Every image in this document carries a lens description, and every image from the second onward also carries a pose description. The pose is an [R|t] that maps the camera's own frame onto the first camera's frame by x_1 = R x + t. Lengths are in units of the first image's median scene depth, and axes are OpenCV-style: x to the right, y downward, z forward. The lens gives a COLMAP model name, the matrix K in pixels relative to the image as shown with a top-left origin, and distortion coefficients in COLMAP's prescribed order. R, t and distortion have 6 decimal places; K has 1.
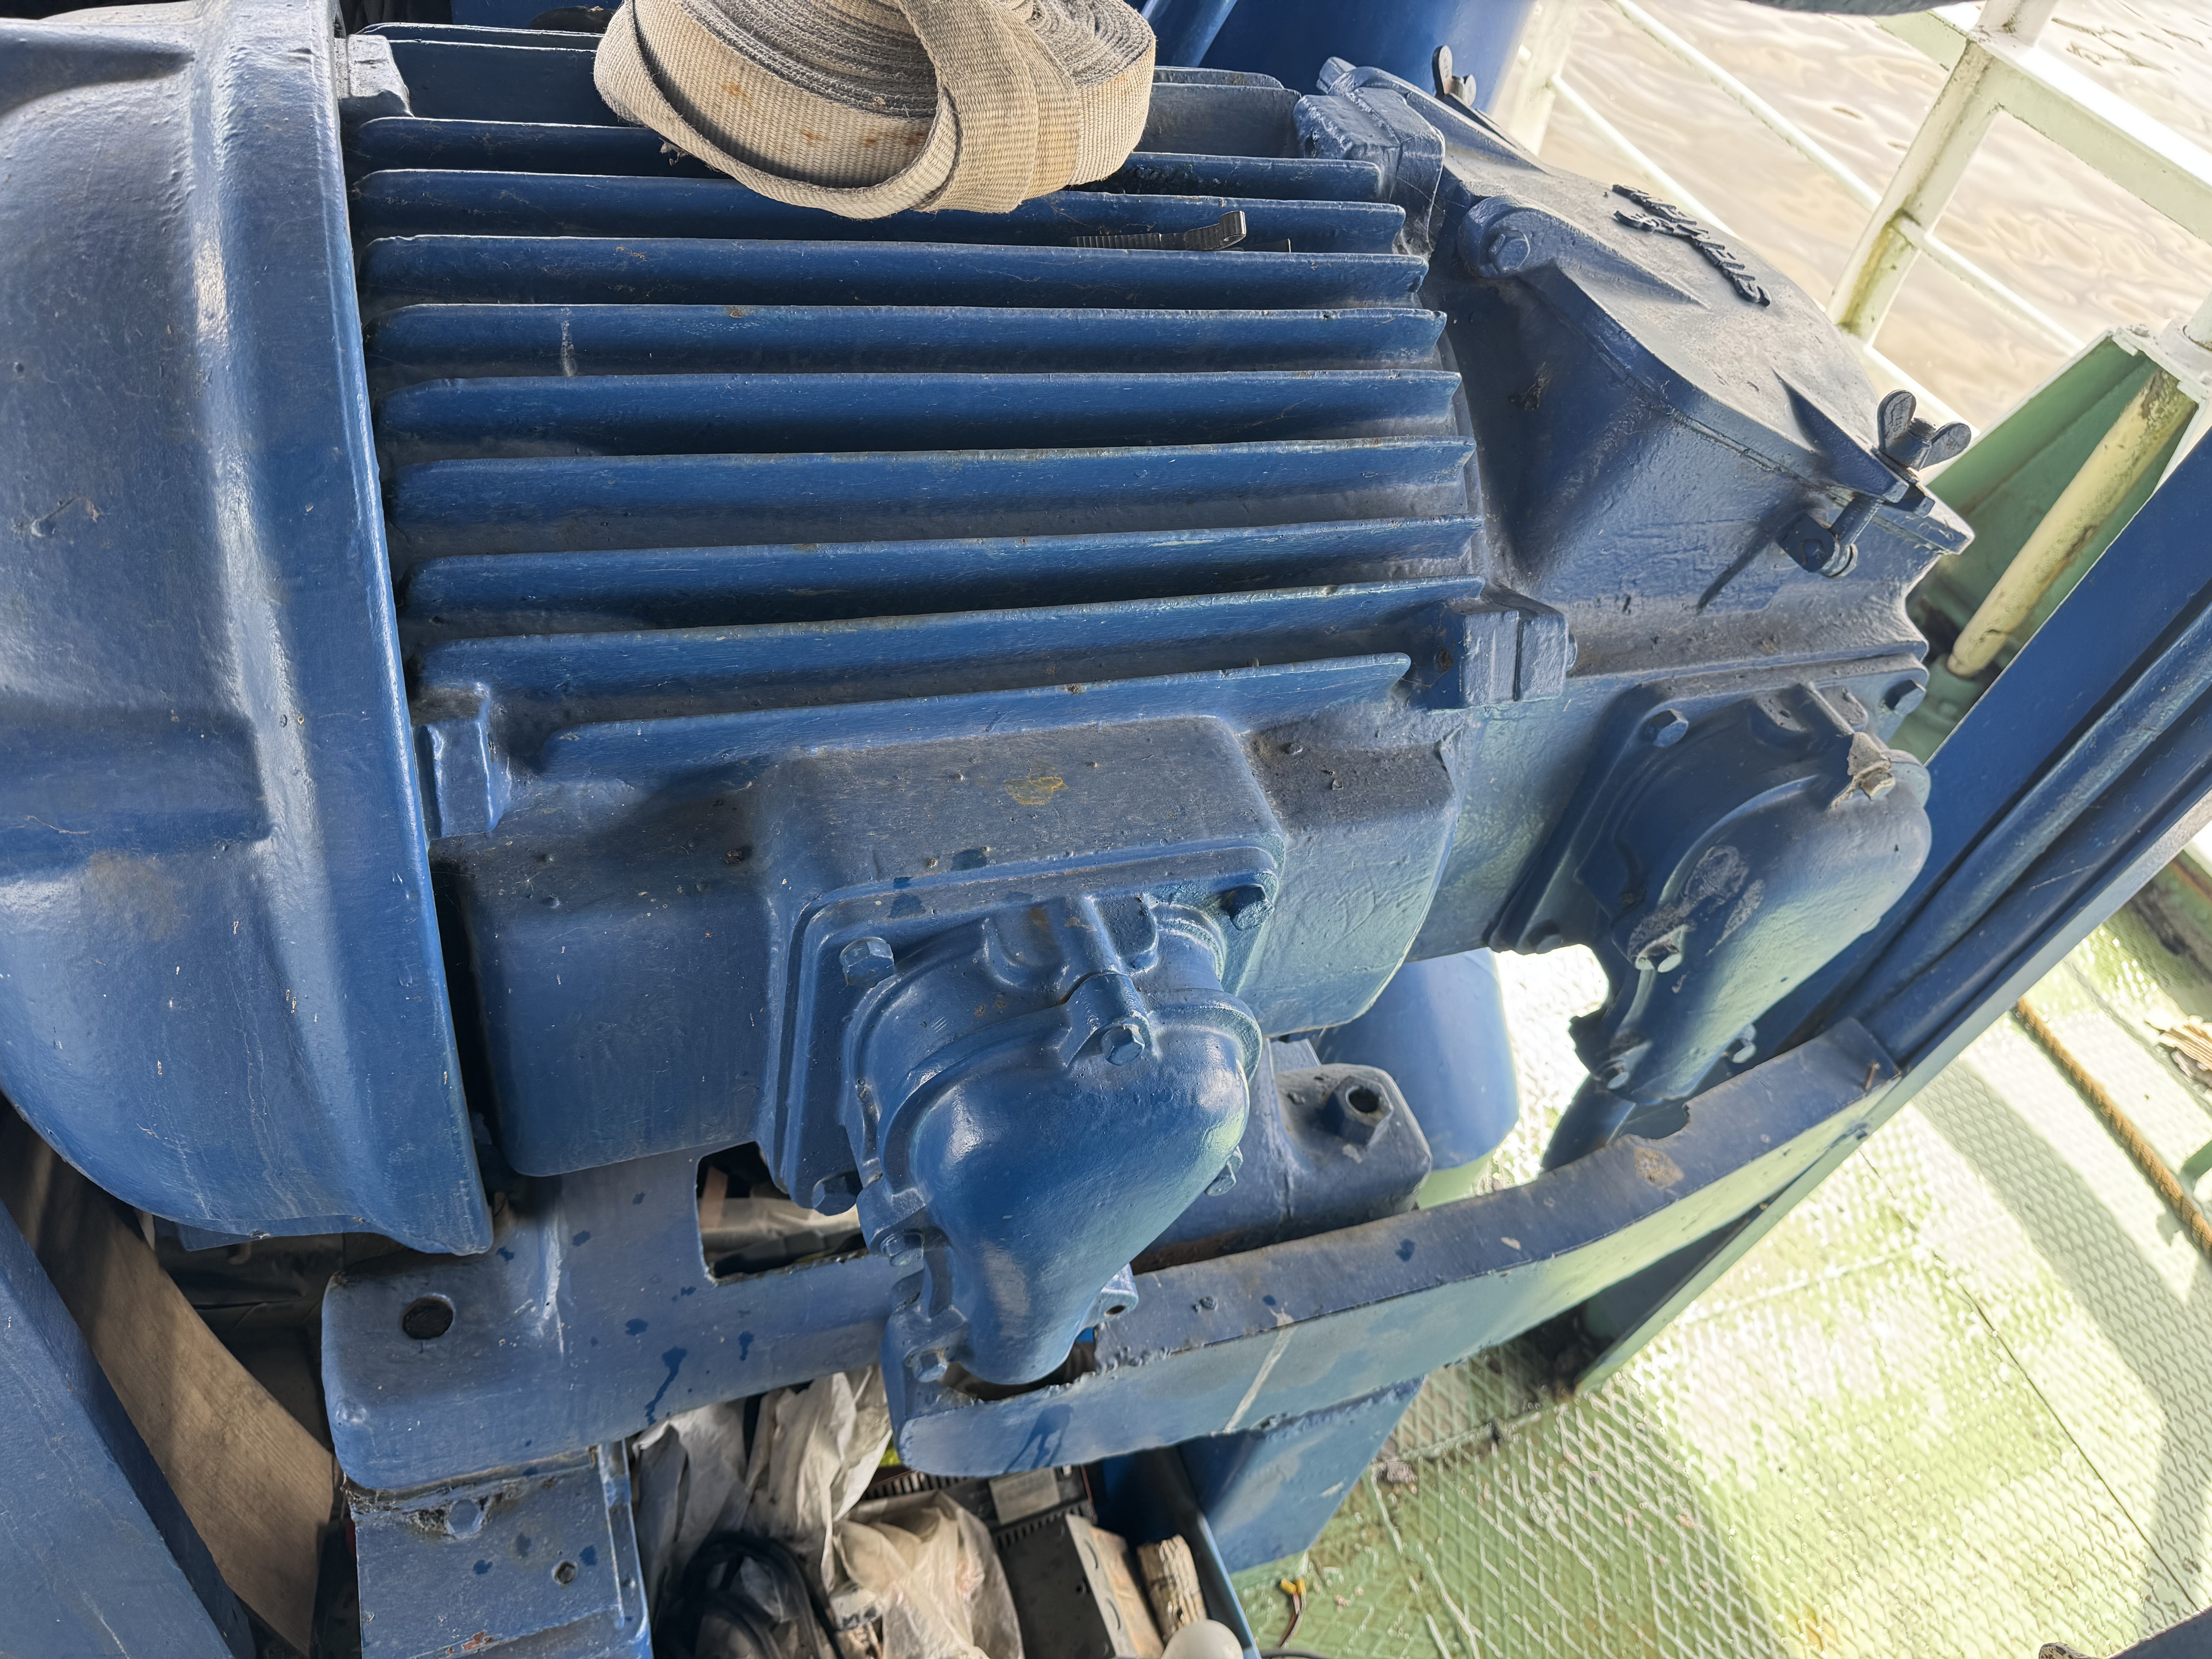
lens RADIAL K [[1584.3, 0, 1115.4], [0, 1584.3, 815.0], [0, 0, 1]] dist [0.031399, -0.058540]
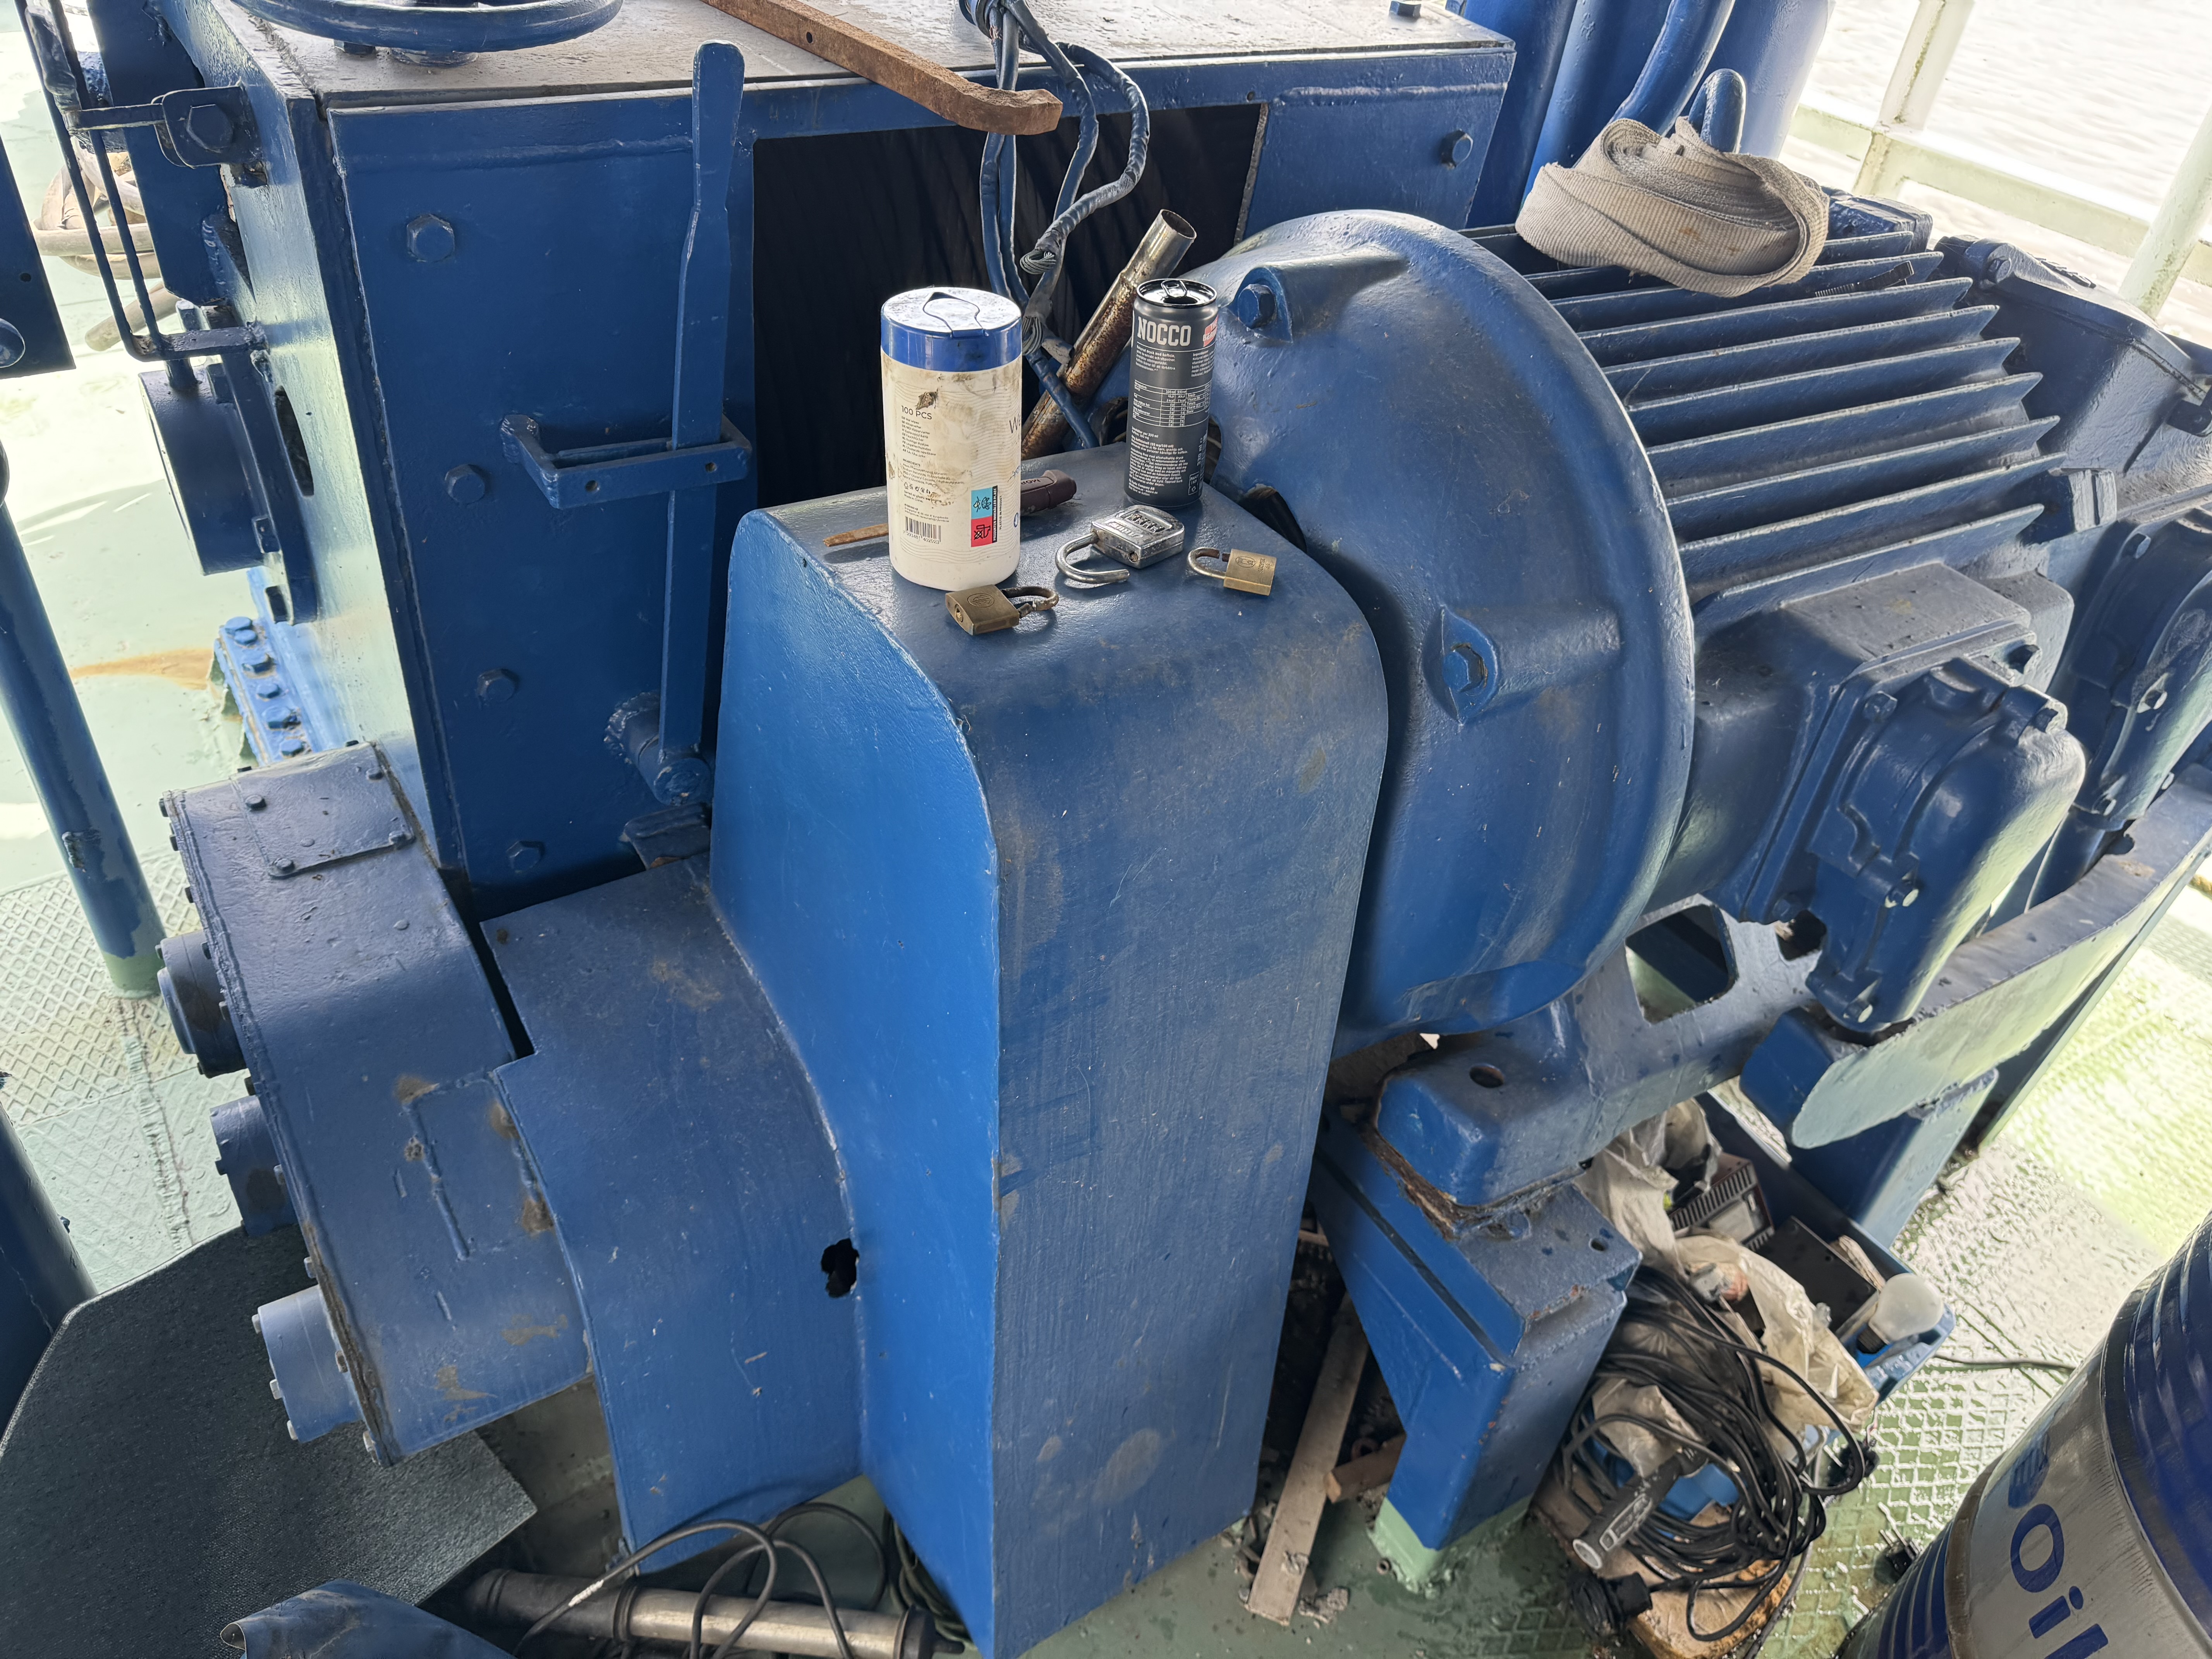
lens RADIAL K [[1584.3, 0, 1105.0], [0, 1584.3, 778.9], [0, 0, 1]] dist [0.031399, -0.058540]
pose [[0.976531, -0.187573, 0.105843, -0.849278], [0.200039, 0.972041, -0.122965, 0.157207], [-0.079819, 0.141252, 0.986751, -0.425423]]
